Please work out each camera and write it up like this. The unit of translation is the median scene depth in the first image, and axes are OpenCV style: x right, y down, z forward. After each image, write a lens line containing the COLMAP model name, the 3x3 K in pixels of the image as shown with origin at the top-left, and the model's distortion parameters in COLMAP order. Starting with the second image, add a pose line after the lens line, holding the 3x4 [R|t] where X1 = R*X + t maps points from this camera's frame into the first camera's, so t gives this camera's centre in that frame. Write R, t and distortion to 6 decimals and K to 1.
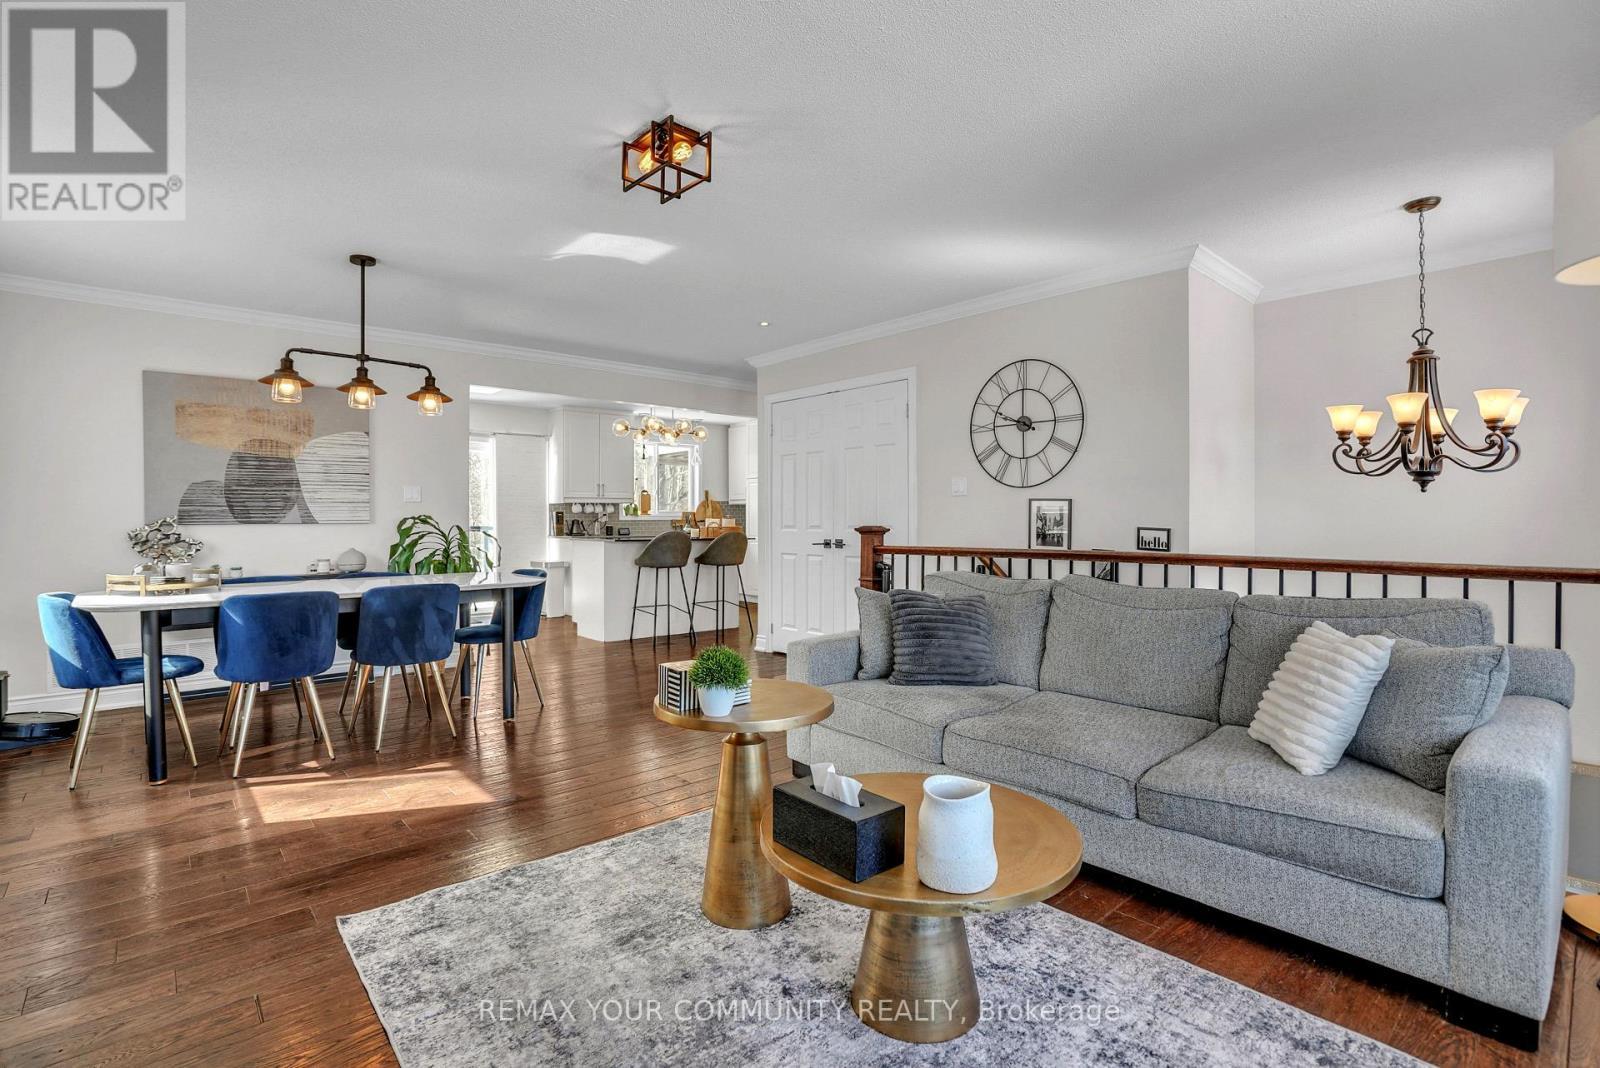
lens RADIAL K [[759.5, 0, 799.9], [0, 759.5, 526.5], [0, 0, 1]] dist [-0.053989, 0.017516]
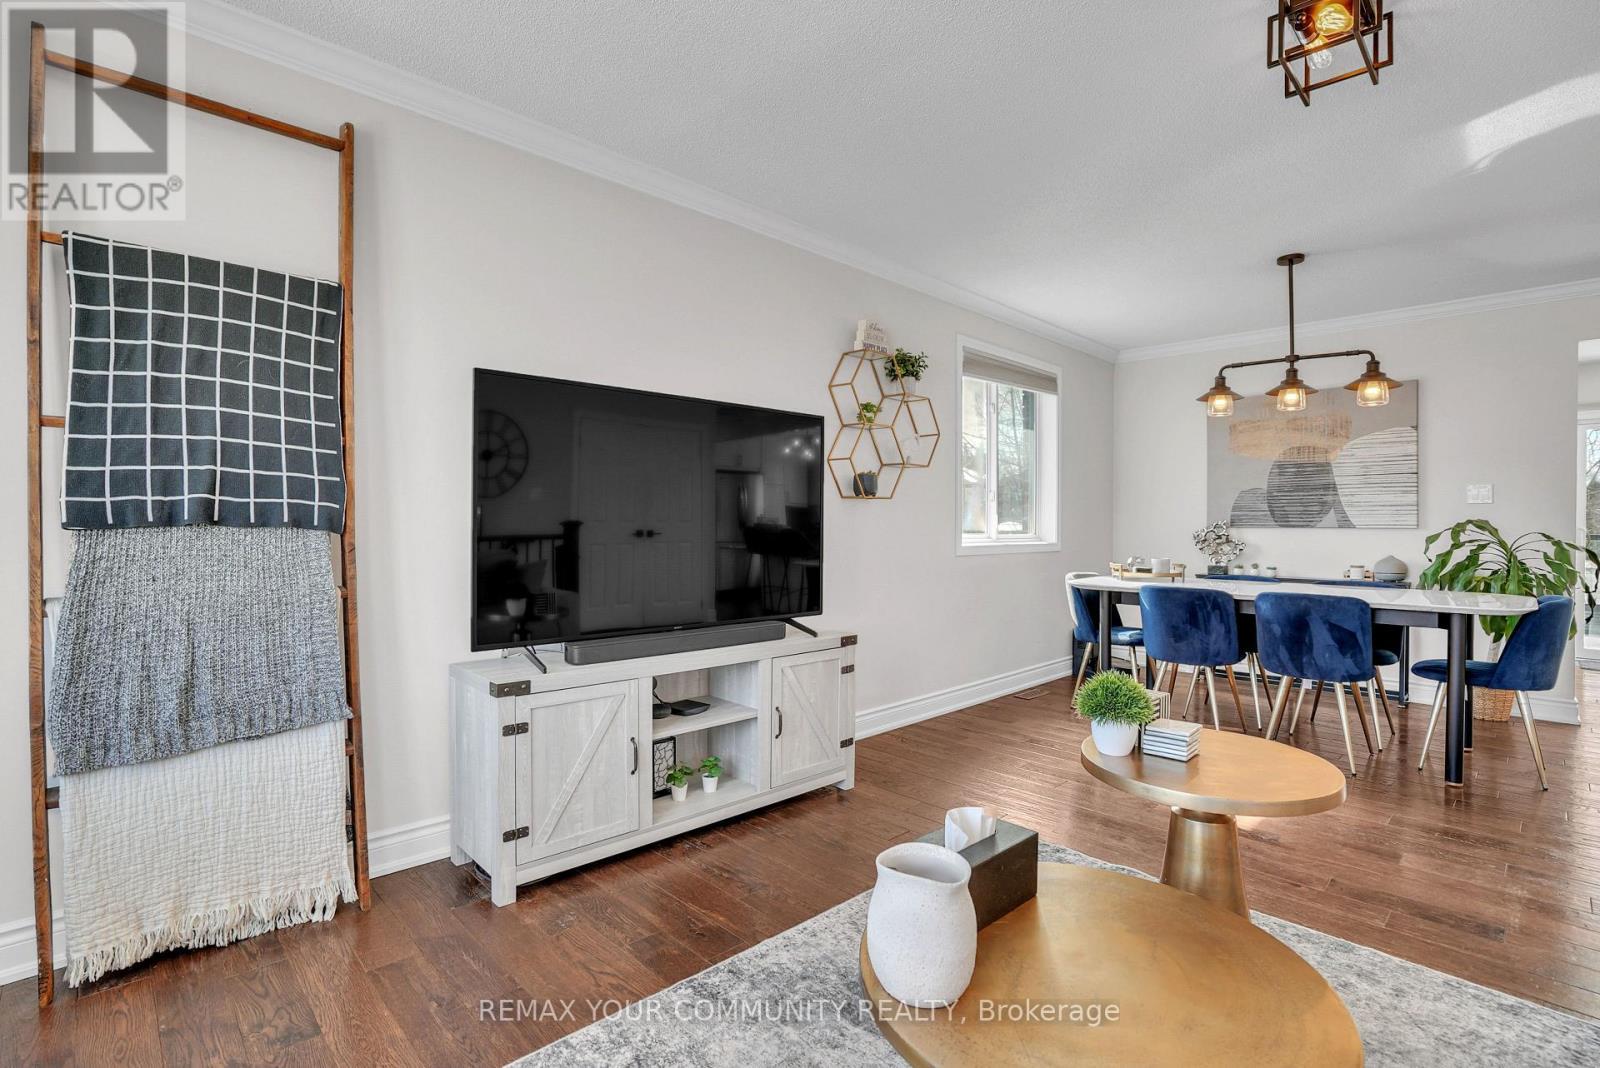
lens RADIAL K [[759.5, 0, 785.8], [0, 759.5, 525.2], [0, 0, 1]] dist [-0.053989, 0.017516]
pose [[0.020214, 0.008629, -0.999758, 0.334923], [-0.016959, 0.999822, 0.008286, -0.003686], [0.999652, 0.016787, 0.020356, 0.282319]]
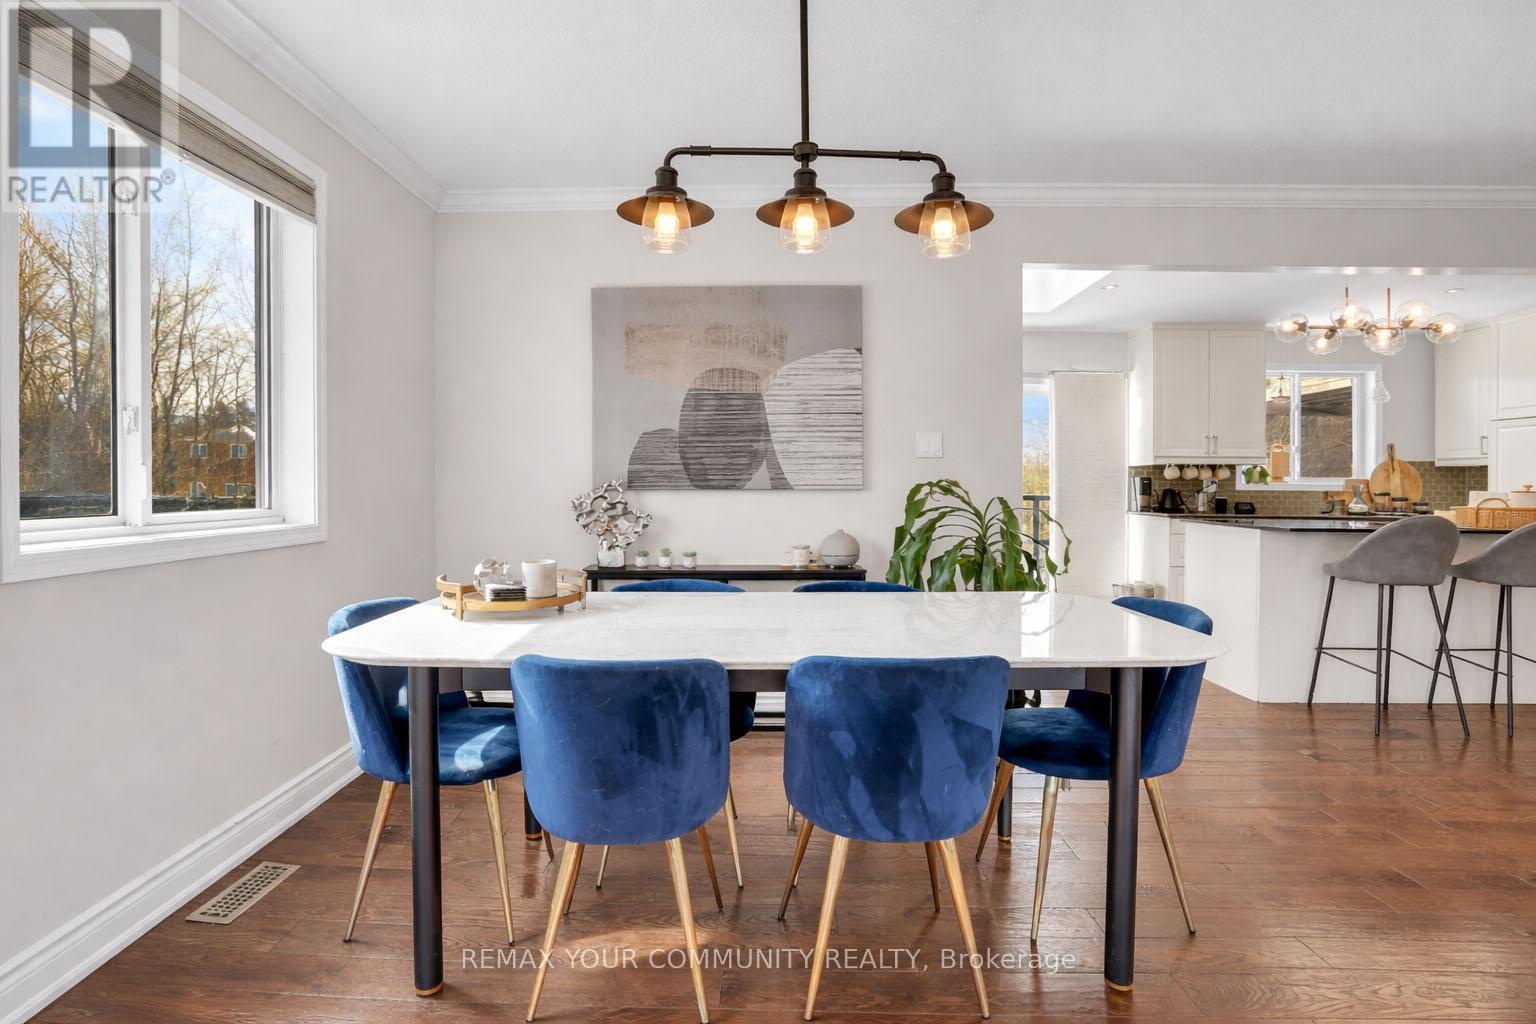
lens RADIAL K [[729.1, 0, 736.6], [0, 729.1, 493.2], [0, 0, 1]] dist [-0.053989, 0.017516]
pose [[0.722877, 0.013171, -0.690852, -0.270853], [-0.015084, 0.999881, 0.003279, -0.003711], [0.690813, 0.008051, 0.722989, 0.568823]]
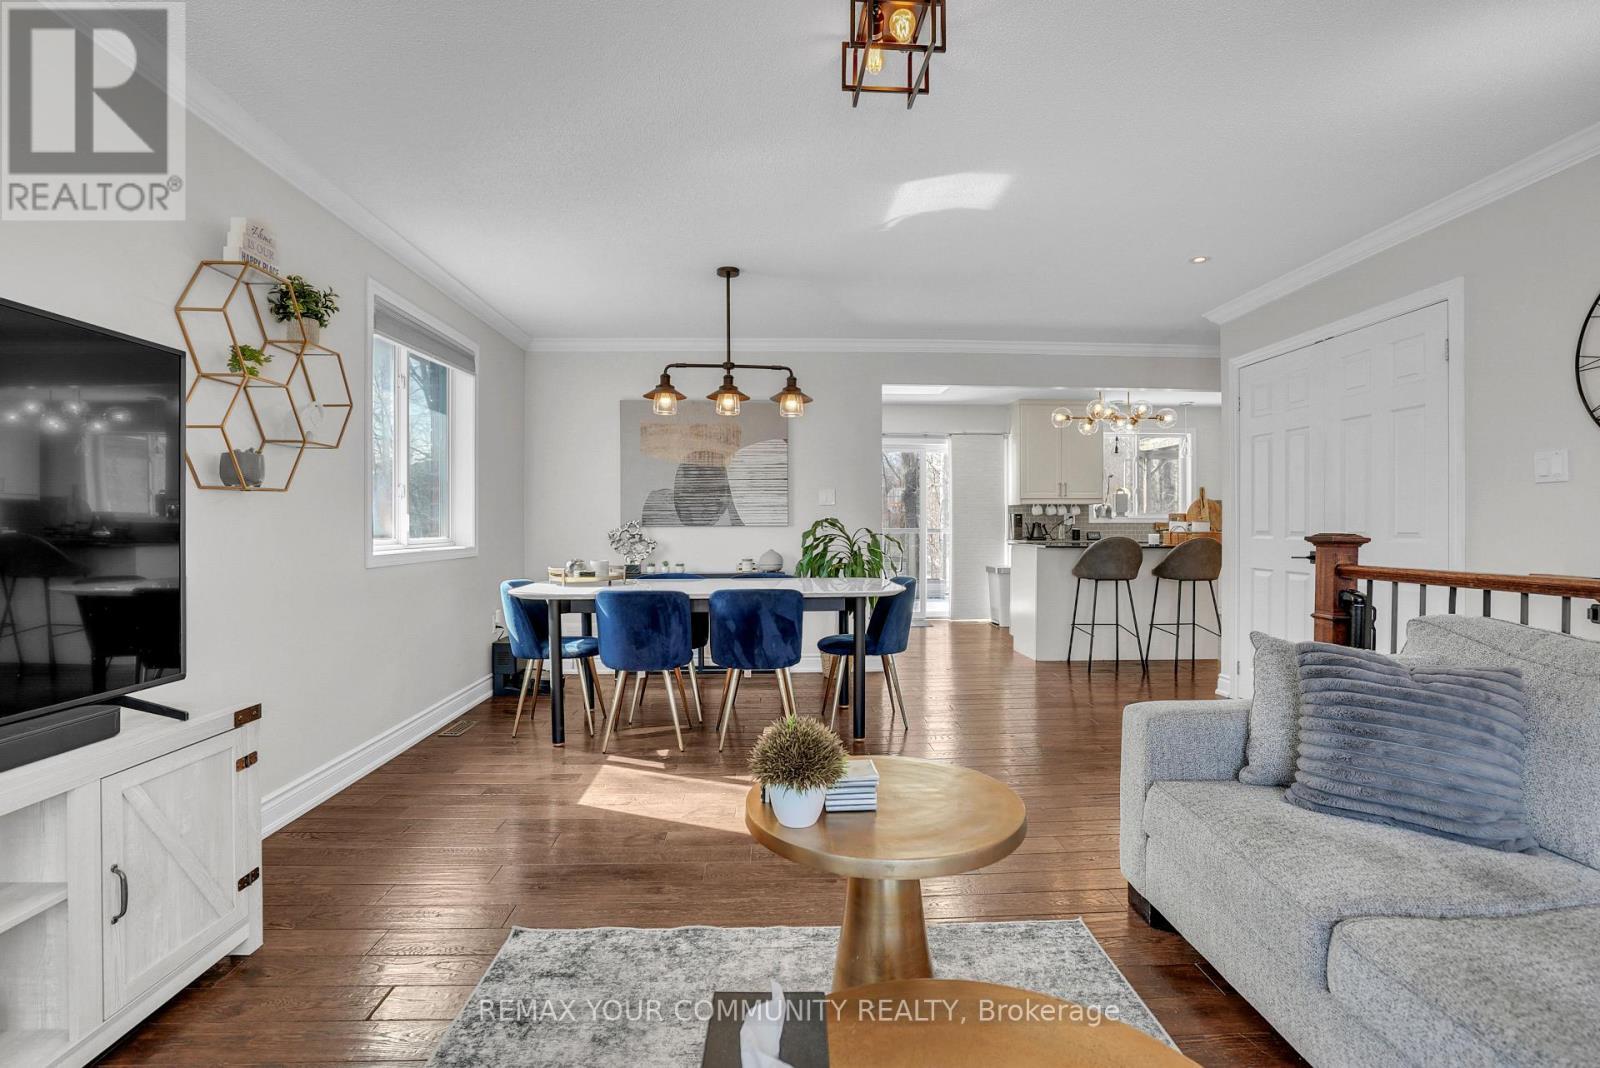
lens RADIAL K [[759.5, 0, 800.2], [0, 759.5, 524.4], [0, 0, 1]] dist [-0.053989, 0.017516]
pose [[0.767732, 0.002547, -0.640766, 0.144568], [-0.006382, 0.999973, -0.003672, -0.003043], [0.640740, 0.006908, 0.767727, 0.229839]]
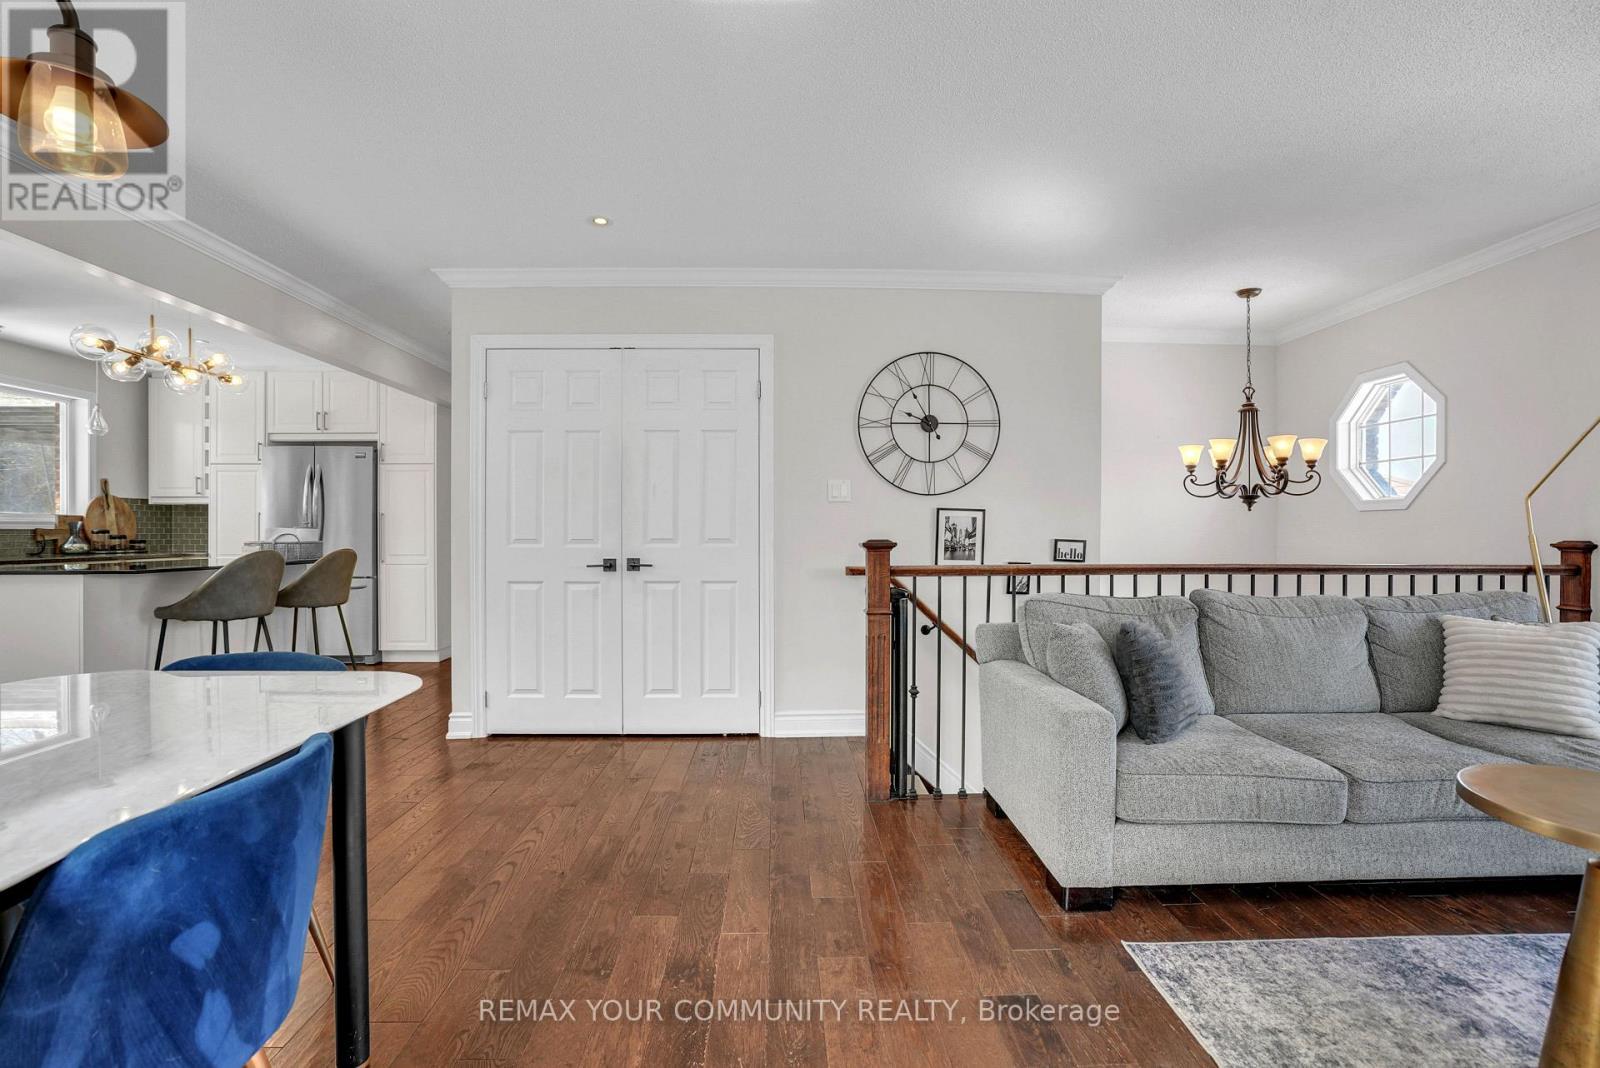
lens RADIAL K [[759.5, 0, 807.2], [0, 759.5, 520.7], [0, 0, 1]] dist [-0.053989, 0.017516]
pose [[0.630504, 0.012796, 0.776081, -0.510116], [0.004204, 0.999793, -0.019899, -0.004491], [-0.776175, 0.015809, 0.630320, 0.577027]]
